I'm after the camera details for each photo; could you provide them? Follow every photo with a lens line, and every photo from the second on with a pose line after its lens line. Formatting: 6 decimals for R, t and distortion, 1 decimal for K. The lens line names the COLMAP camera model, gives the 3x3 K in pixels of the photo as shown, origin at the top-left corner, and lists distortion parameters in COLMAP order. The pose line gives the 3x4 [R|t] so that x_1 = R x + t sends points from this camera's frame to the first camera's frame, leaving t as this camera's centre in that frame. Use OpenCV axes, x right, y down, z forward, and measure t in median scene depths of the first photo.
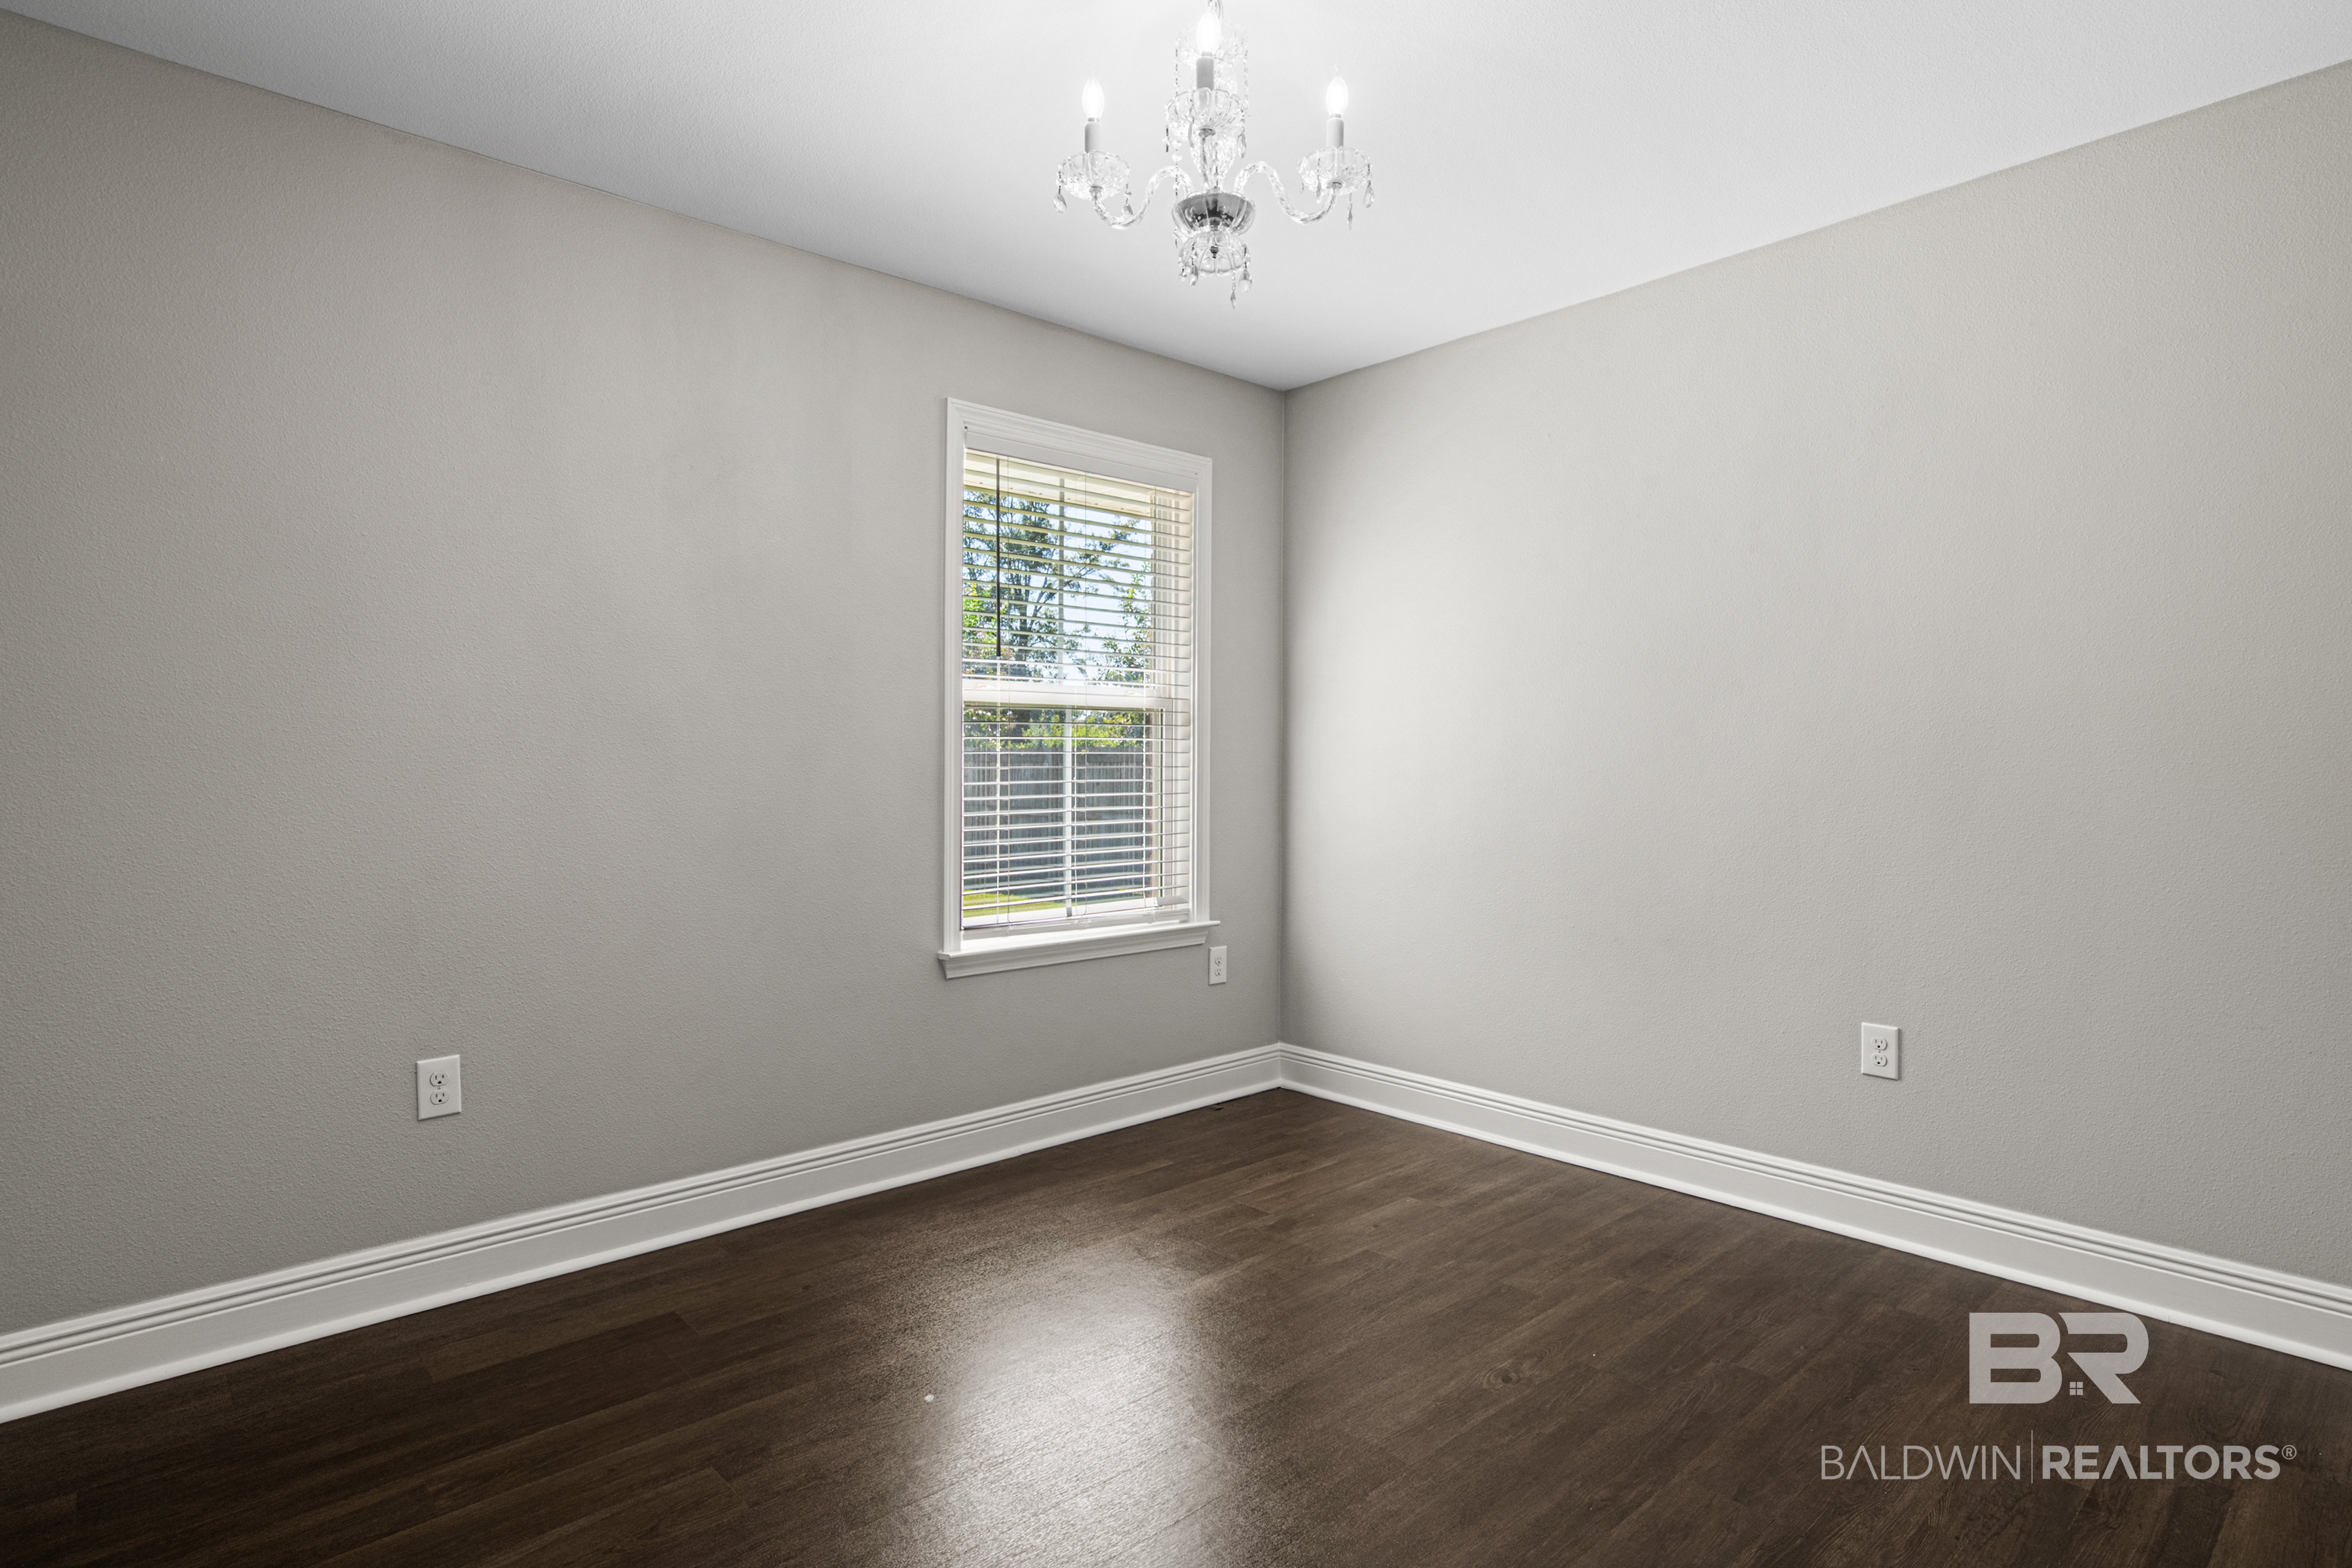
lens RADIAL K [[1415.8, 0, 1177.9], [0, 1415.8, 791.7], [0, 0, 1]] dist [-0.001026, -0.000149]
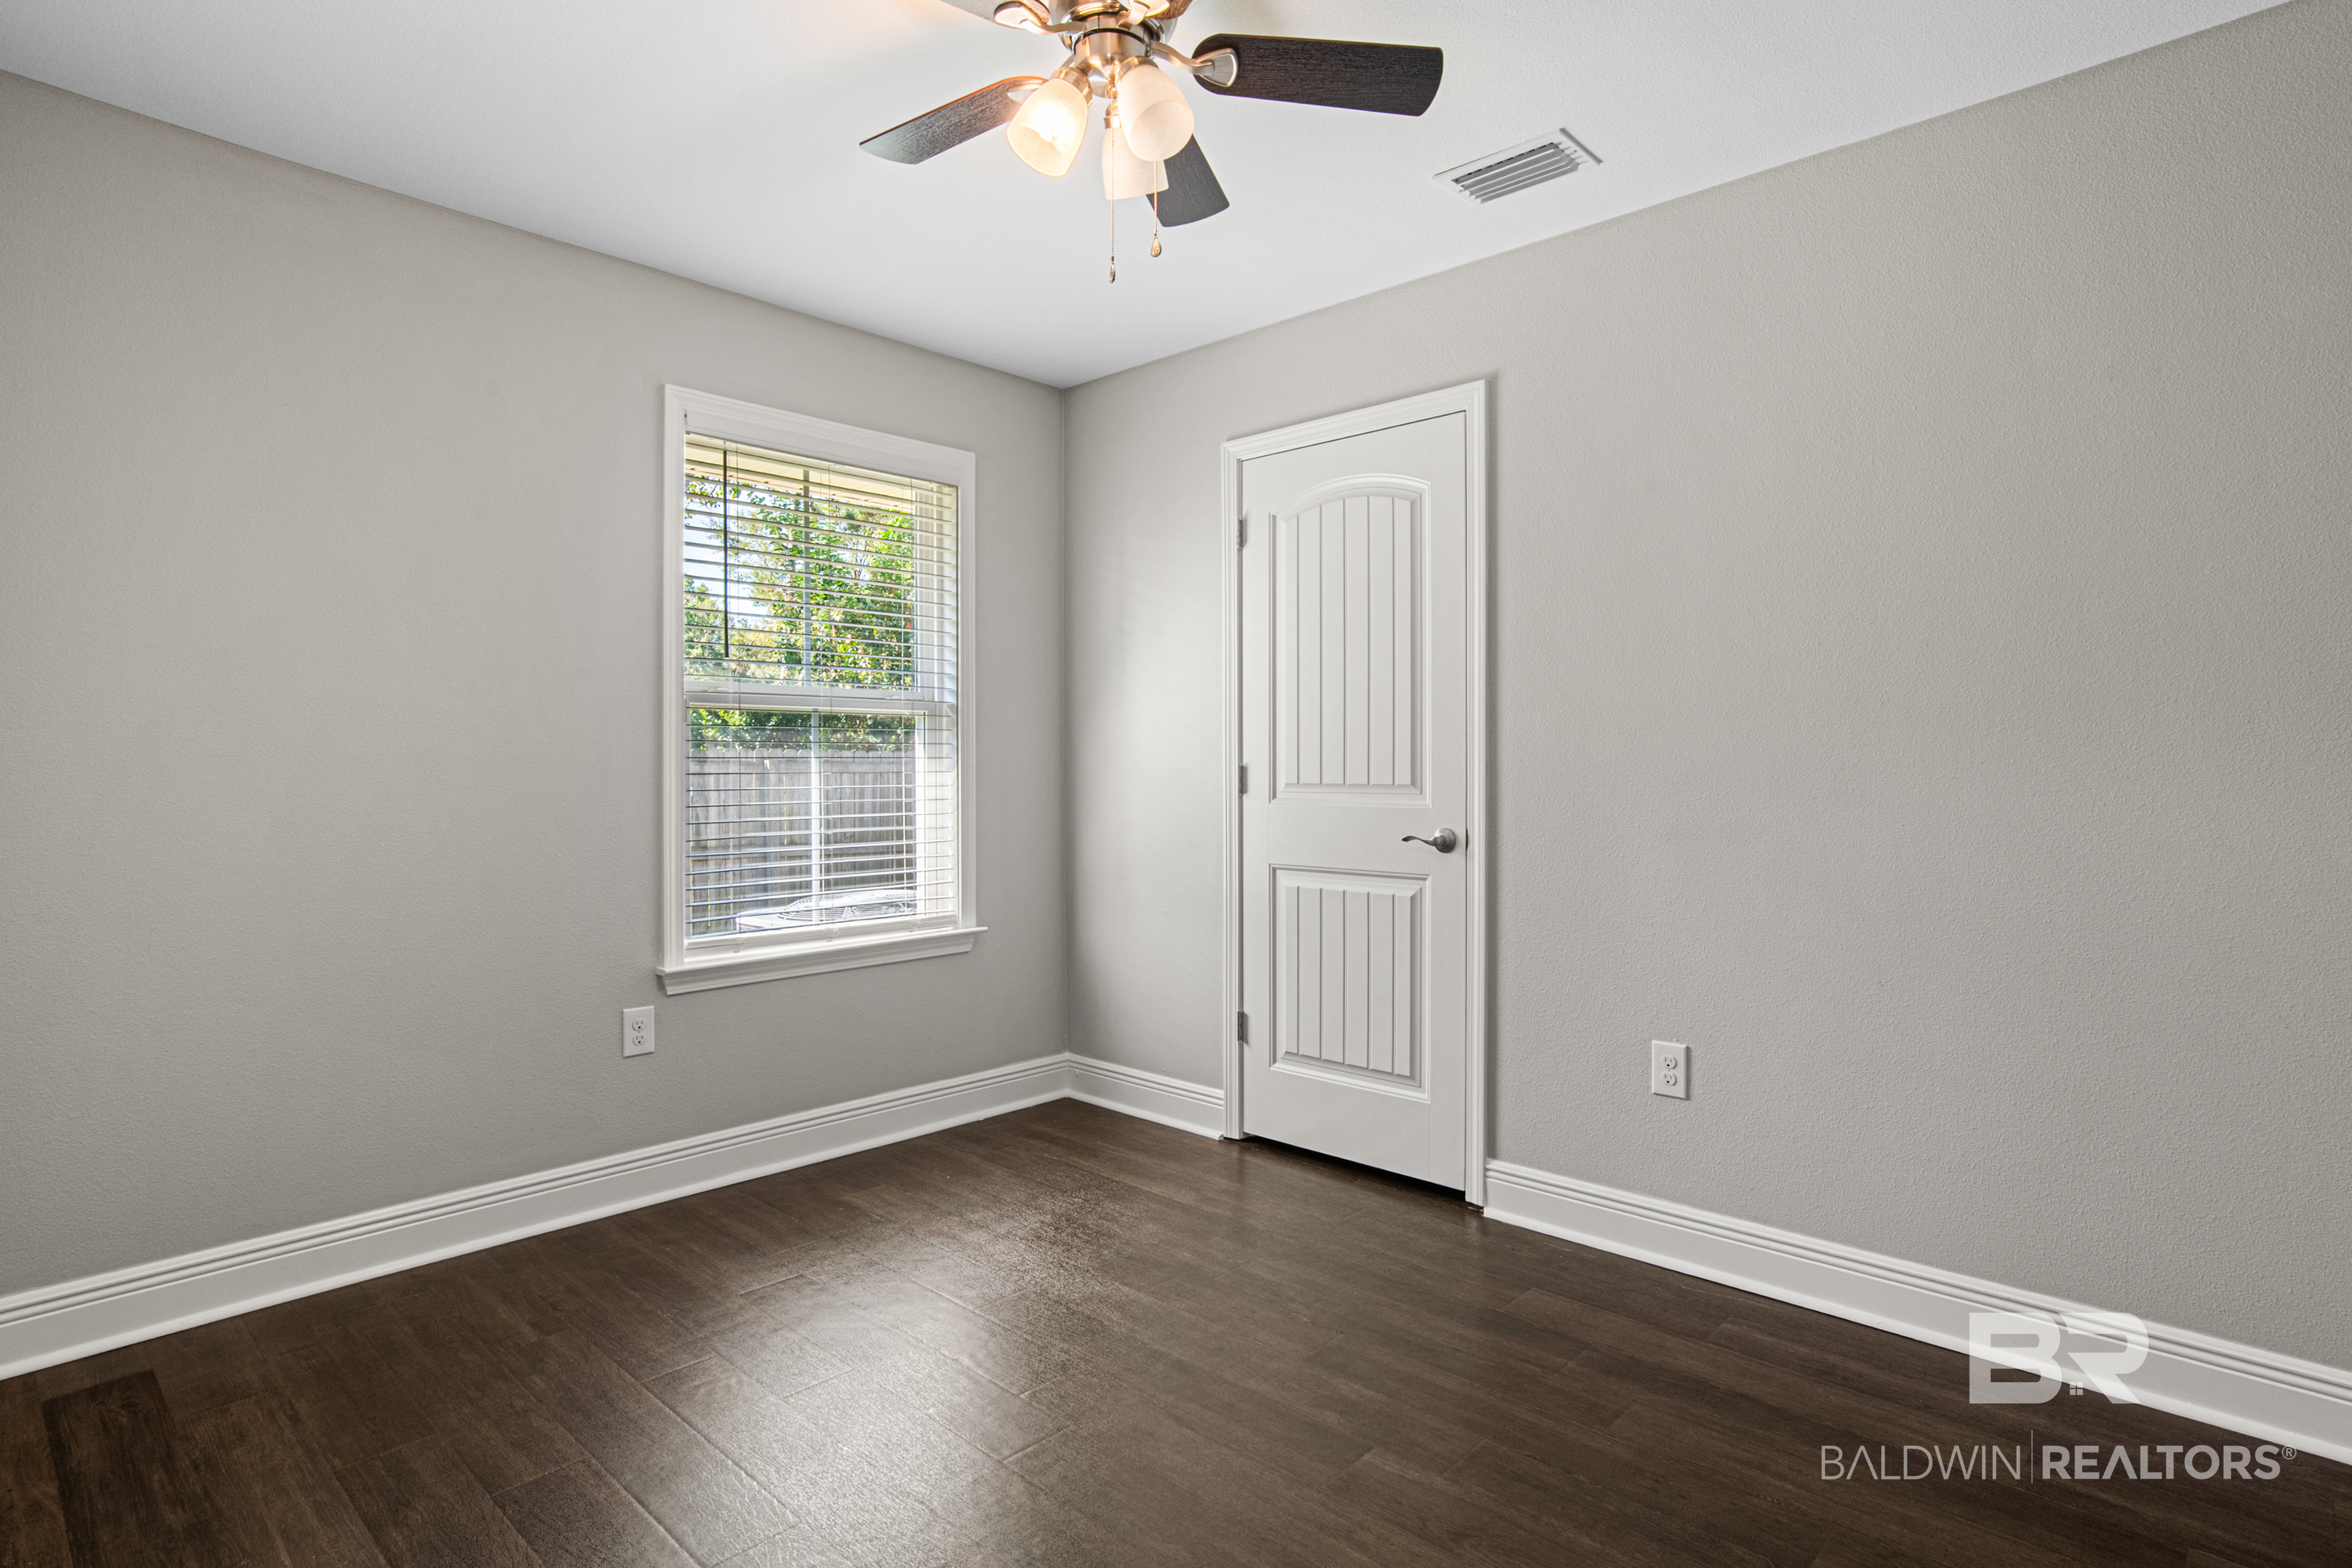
lens RADIAL K [[1208.1, 0, 1172.8], [0, 1208.1, 772.2], [0, 0, 1]] dist [0.005579, 0.001552]
pose [[0.999918, -0.000663, -0.012821, 0.169068], [0.000472, 0.999889, -0.014883, -0.004532], [0.012829, 0.014876, 0.999807, 0.175152]]
